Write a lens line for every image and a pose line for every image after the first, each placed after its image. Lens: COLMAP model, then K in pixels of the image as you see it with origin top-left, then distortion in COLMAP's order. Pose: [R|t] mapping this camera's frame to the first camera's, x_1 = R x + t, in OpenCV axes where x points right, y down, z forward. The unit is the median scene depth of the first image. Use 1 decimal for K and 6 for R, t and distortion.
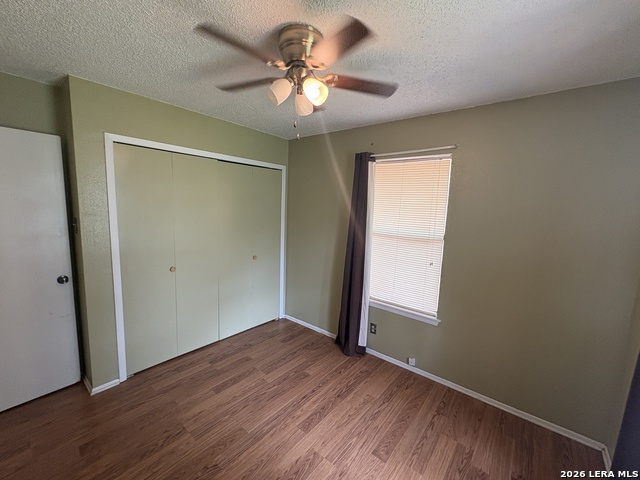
lens RADIAL K [[270.2, 0, 321.7], [0, 270.2, 234.8], [0, 0, 1]] dist [-0.000989, 0.000483]
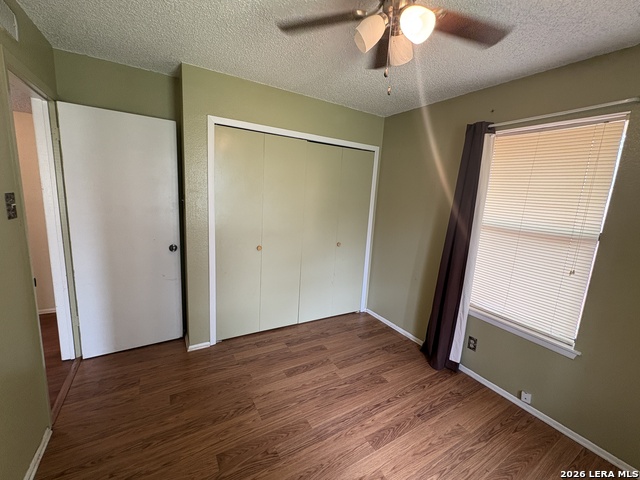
lens RADIAL K [[270.2, 0, 321.2], [0, 270.2, 238.4], [0, 0, 1]] dist [-0.000989, 0.000483]
pose [[0.939992, 0.076097, -0.332602, 0.013805], [-0.062270, 0.996701, 0.052051, 0.024770], [0.335466, -0.028216, 0.941630, 0.121859]]
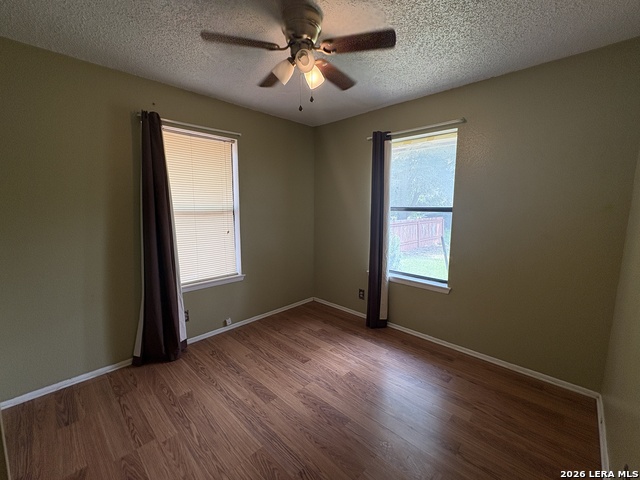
lens RADIAL K [[270.2, 0, 316.7], [0, 270.2, 238.7], [0, 0, 1]] dist [-0.000989, 0.000483]
pose [[0.094981, -0.163442, 0.981970, -0.767966], [0.112521, 0.981871, 0.152542, 0.001375], [-0.989099, 0.096004, 0.111649, 0.544580]]
